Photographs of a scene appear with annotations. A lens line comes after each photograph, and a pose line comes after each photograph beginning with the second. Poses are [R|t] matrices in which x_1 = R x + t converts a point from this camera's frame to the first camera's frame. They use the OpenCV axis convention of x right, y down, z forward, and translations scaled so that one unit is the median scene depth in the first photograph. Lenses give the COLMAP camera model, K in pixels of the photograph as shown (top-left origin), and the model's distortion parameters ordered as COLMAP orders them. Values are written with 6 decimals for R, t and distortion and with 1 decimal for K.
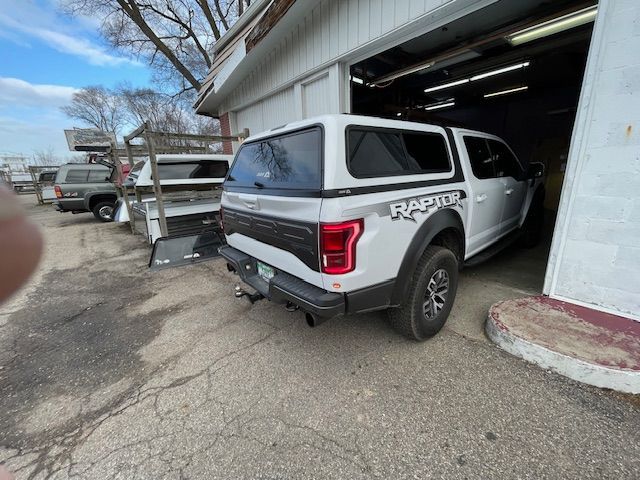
lens RADIAL K [[259.4, 0, 317.3], [0, 259.4, 237.2], [0, 0, 1]] dist [-0.002142, -0.000118]
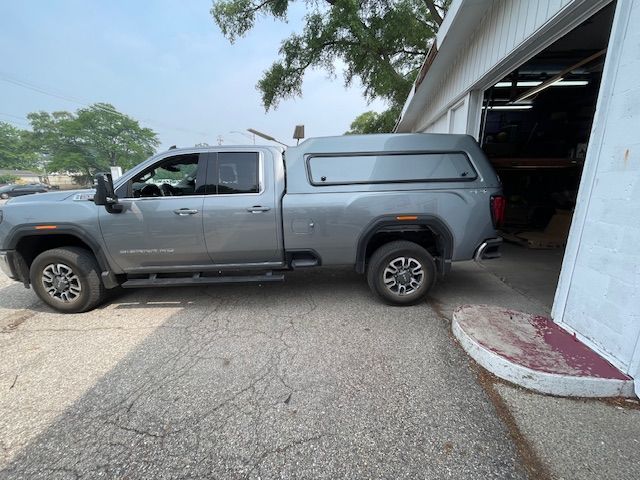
lens RADIAL K [[259.4, 0, 321.9], [0, 259.4, 242.5], [0, 0, 1]] dist [-0.002142, -0.000118]
pose [[0.667371, 0.204109, -0.716209, 1.081396], [-0.210690, 0.974166, 0.081300, 0.052503], [0.714301, 0.096640, 0.693134, -0.379817]]
